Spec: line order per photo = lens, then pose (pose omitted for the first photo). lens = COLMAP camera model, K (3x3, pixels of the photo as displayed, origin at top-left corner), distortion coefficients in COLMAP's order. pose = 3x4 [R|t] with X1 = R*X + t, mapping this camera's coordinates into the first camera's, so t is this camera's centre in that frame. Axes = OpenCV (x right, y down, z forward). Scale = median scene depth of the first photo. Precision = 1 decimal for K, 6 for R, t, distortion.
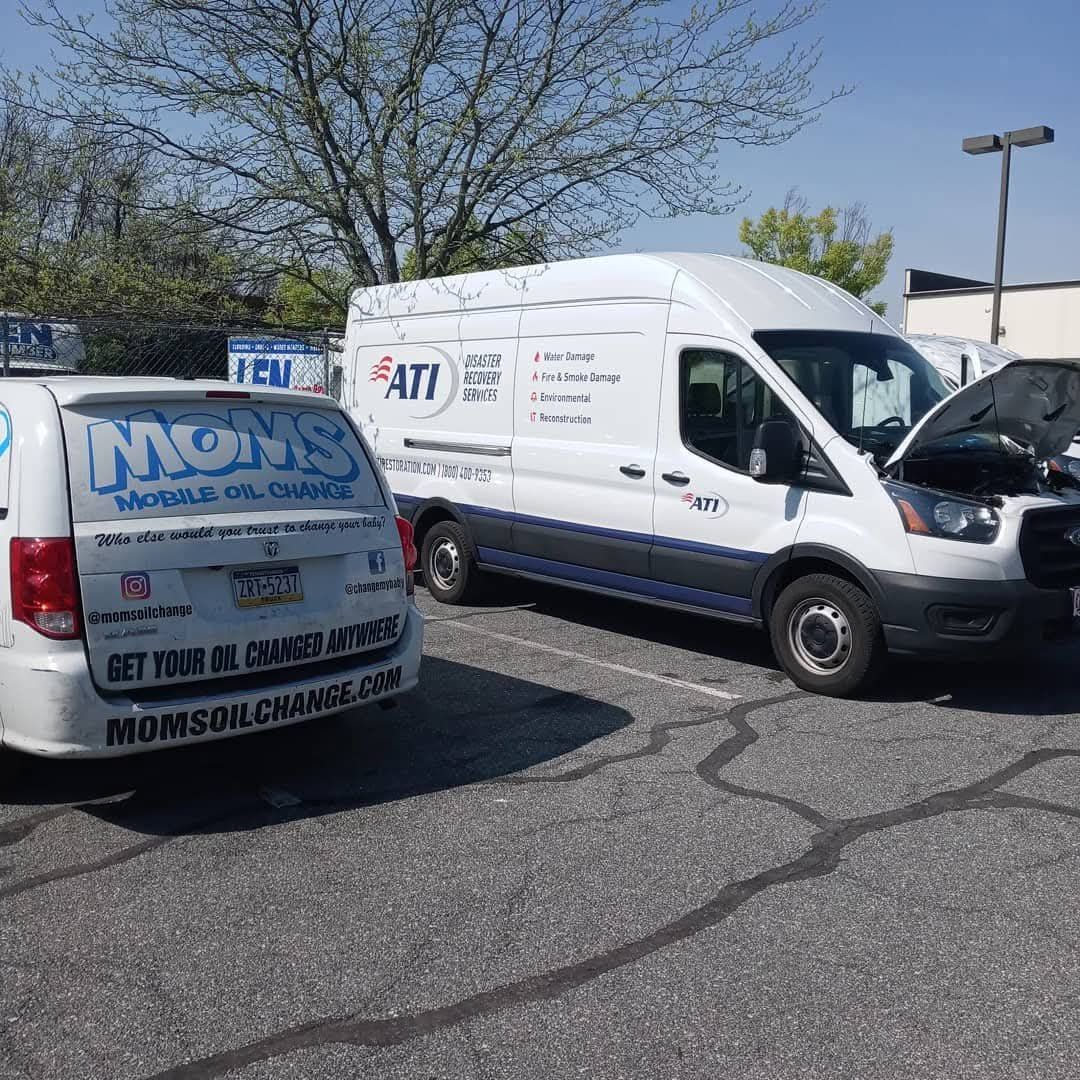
lens RADIAL K [[1107.4, 0, 540.0], [0, 1107.4, 540.0], [0, 0, 1]] dist [0.193275, -0.649860]
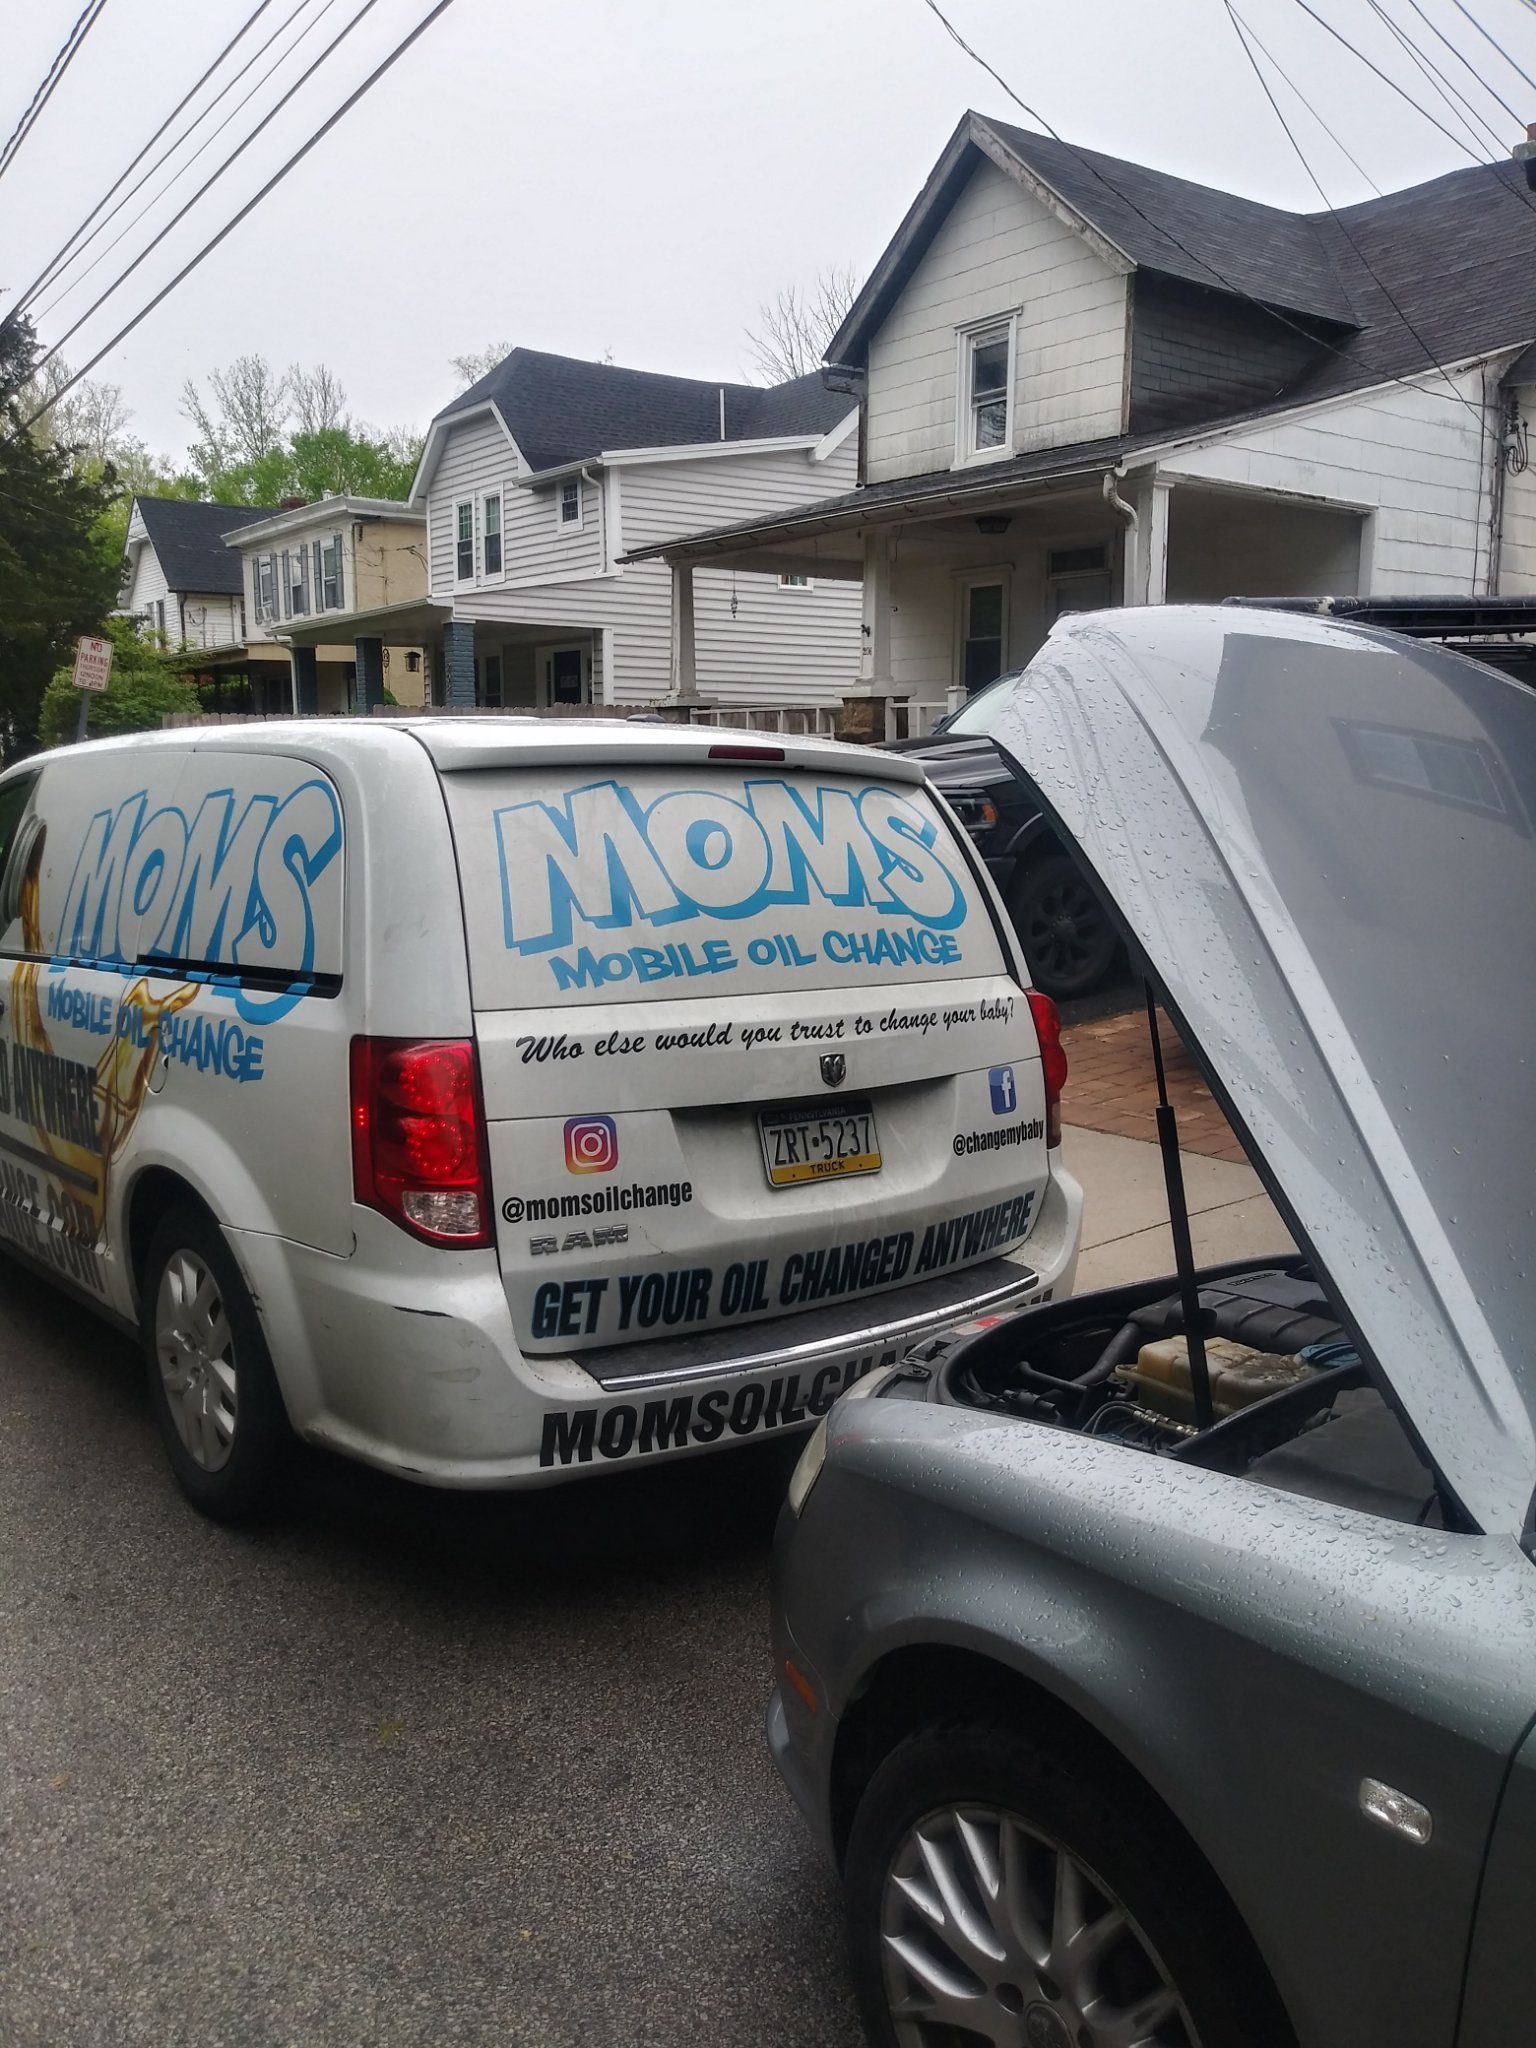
lens RADIAL K [[1613.0, 0, 768.0], [0, 1613.0, 1024.0], [0, 0, 1]] dist [0.042686, -0.143553]
pose [[0.994620, 0.040646, -0.095283, -0.205625], [-0.036343, 0.998258, 0.046476, -0.044700], [0.097006, -0.042763, 0.994365, 0.290580]]
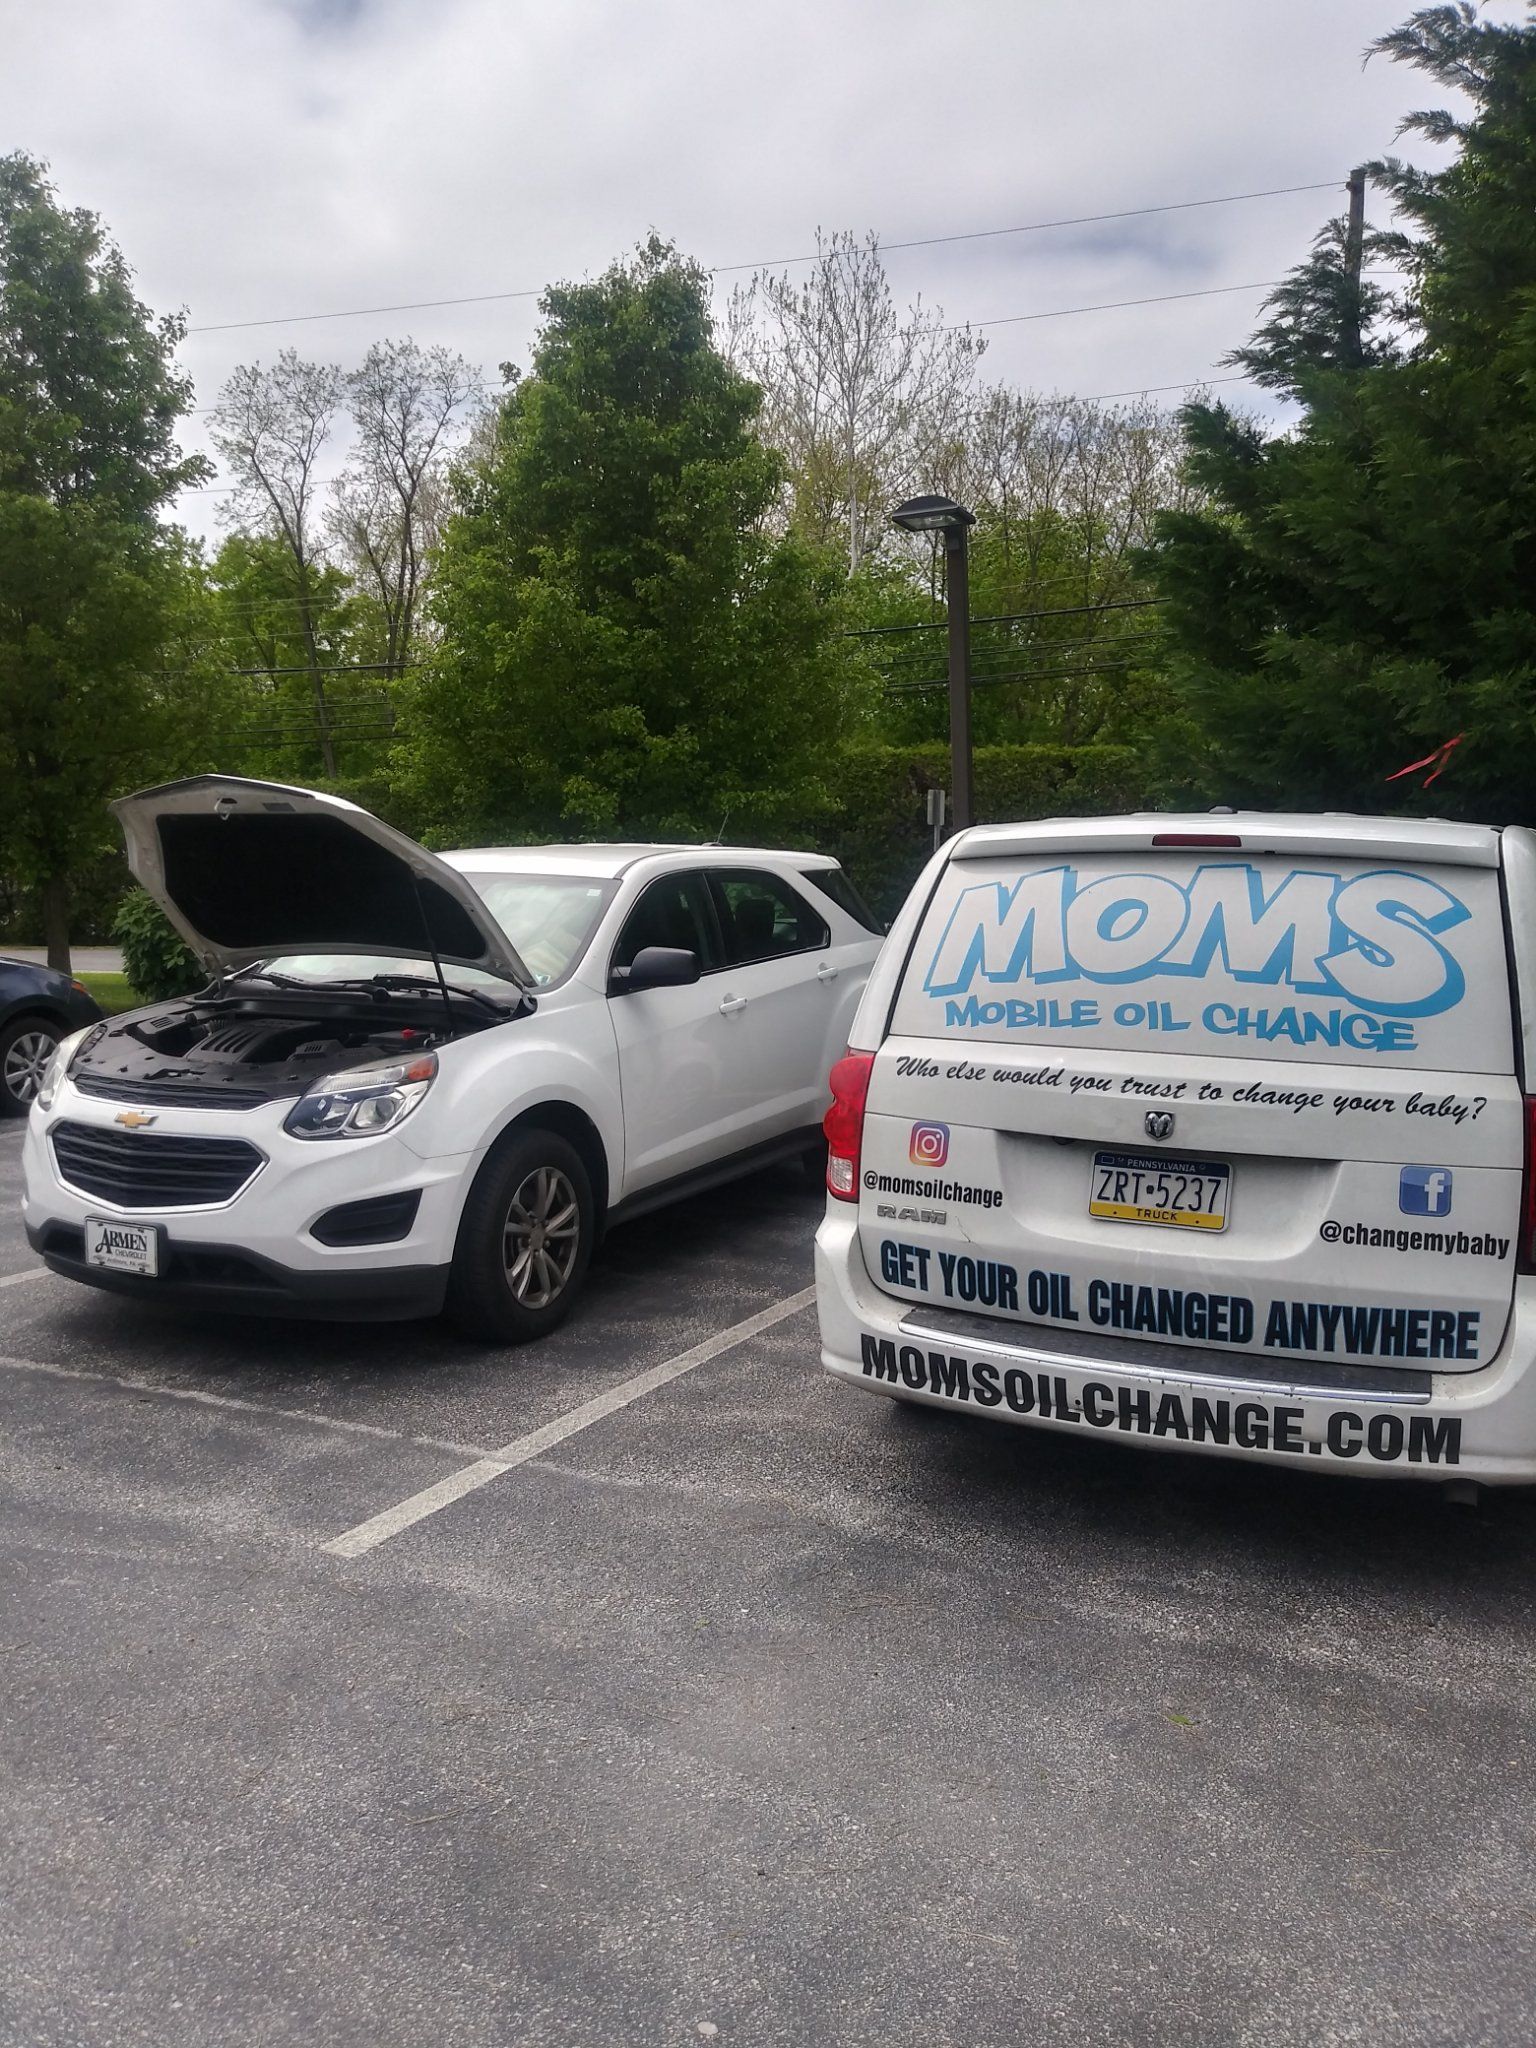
lens RADIAL K [[1613.0, 0, 768.0], [0, 1613.0, 1024.0], [0, 0, 1]] dist [0.042686, -0.143553]
pose [[0.376986, 0.111567, -0.919475, 0.417197], [-0.104402, 0.991511, 0.077502, -0.083476], [0.920316, 0.066778, 0.385433, 0.525455]]
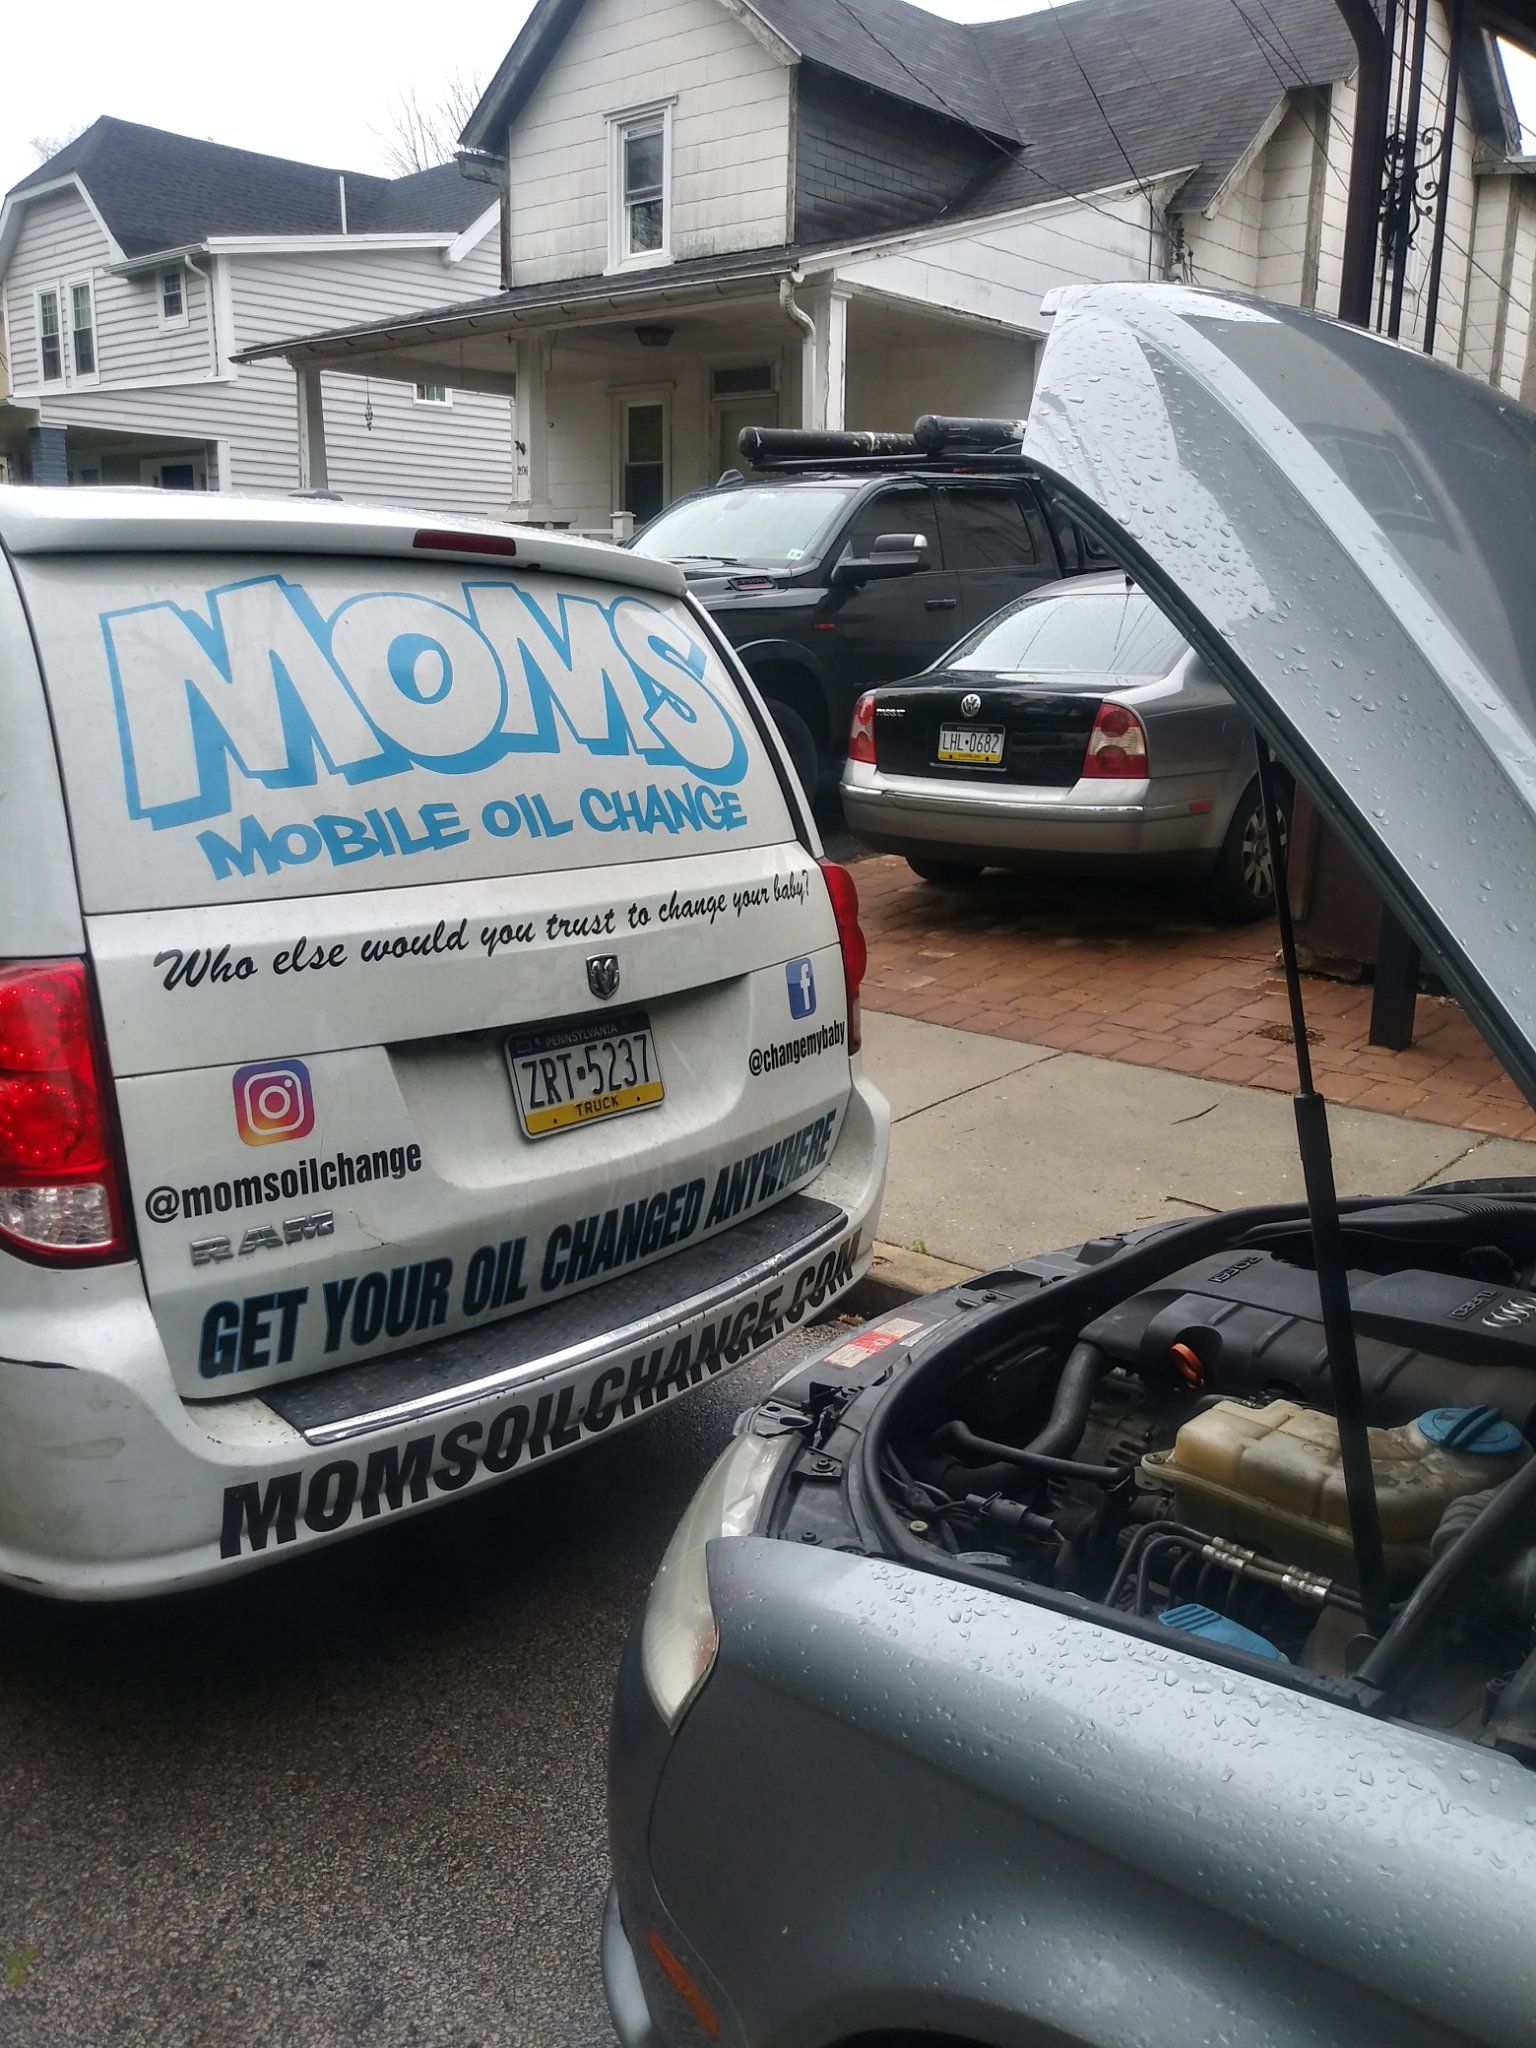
lens RADIAL K [[1637.6, 0, 768.0], [0, 1637.6, 1024.0], [0, 0, 1]] dist [0.030267, -0.071475]
pose [[0.993157, 0.012700, 0.116097, -0.253754], [-0.028038, 0.990926, 0.131450, -0.049700], [-0.113375, -0.133806, 0.984501, 0.465549]]
